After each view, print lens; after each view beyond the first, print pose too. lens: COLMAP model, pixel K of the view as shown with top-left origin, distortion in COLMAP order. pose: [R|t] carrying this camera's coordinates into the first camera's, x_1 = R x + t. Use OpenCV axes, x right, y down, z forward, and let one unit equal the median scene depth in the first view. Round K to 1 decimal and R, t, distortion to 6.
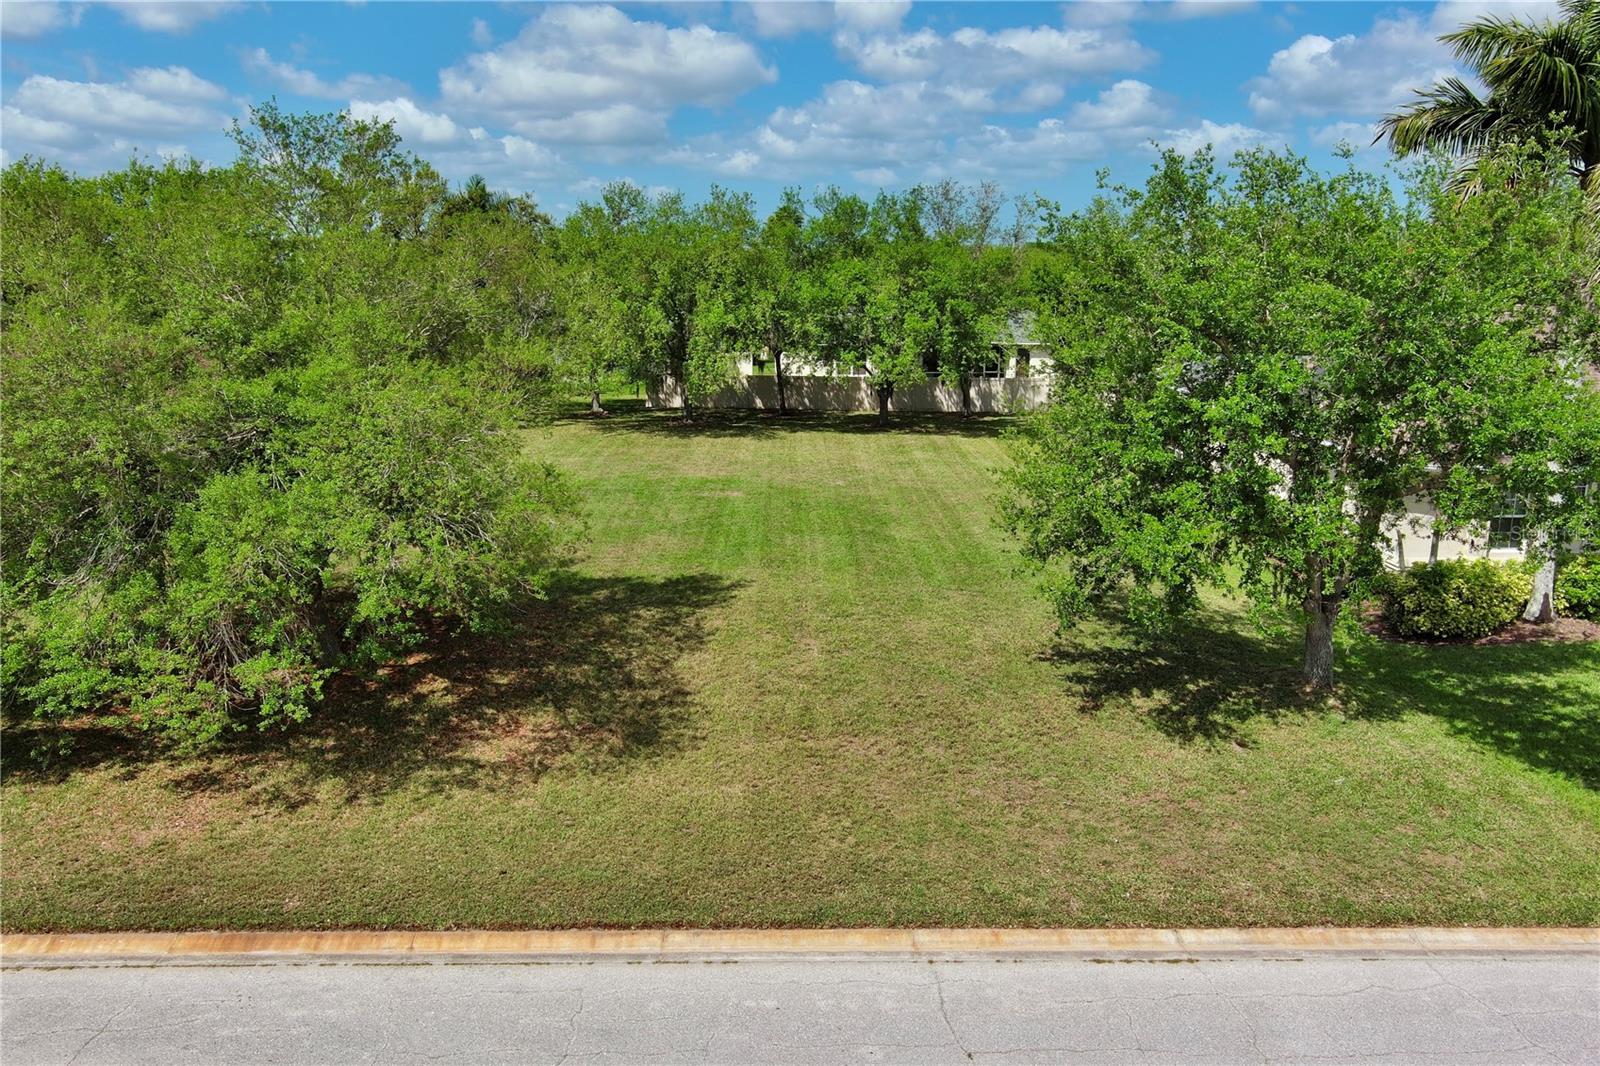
lens RADIAL K [[1277.0, 0, 804.0], [0, 1277.0, 530.8], [0, 0, 1]] dist [0.001361, 0.017858]
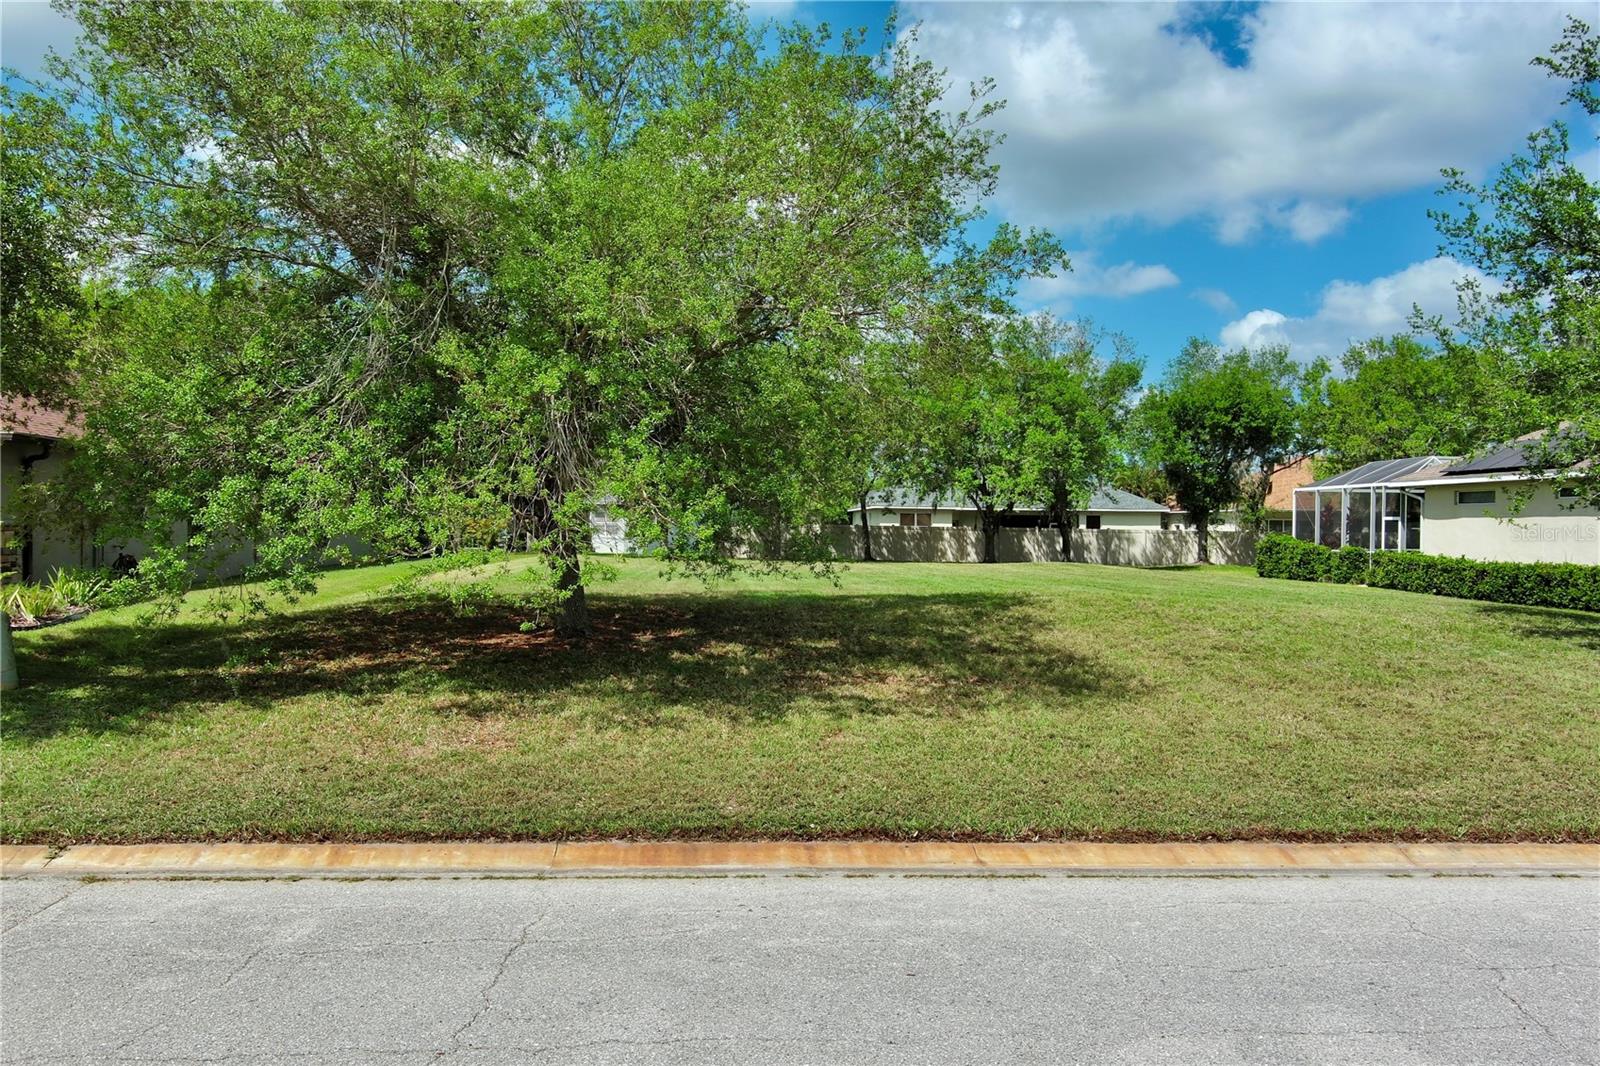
lens RADIAL K [[1277.0, 0, 802.5], [0, 1277.0, 540.0], [0, 0, 1]] dist [0.001361, 0.017858]
pose [[0.999034, 0.010376, 0.042692, -0.350071], [-0.001874, 0.980892, -0.194545, 0.252572], [-0.043895, 0.194277, 0.979964, 0.360980]]
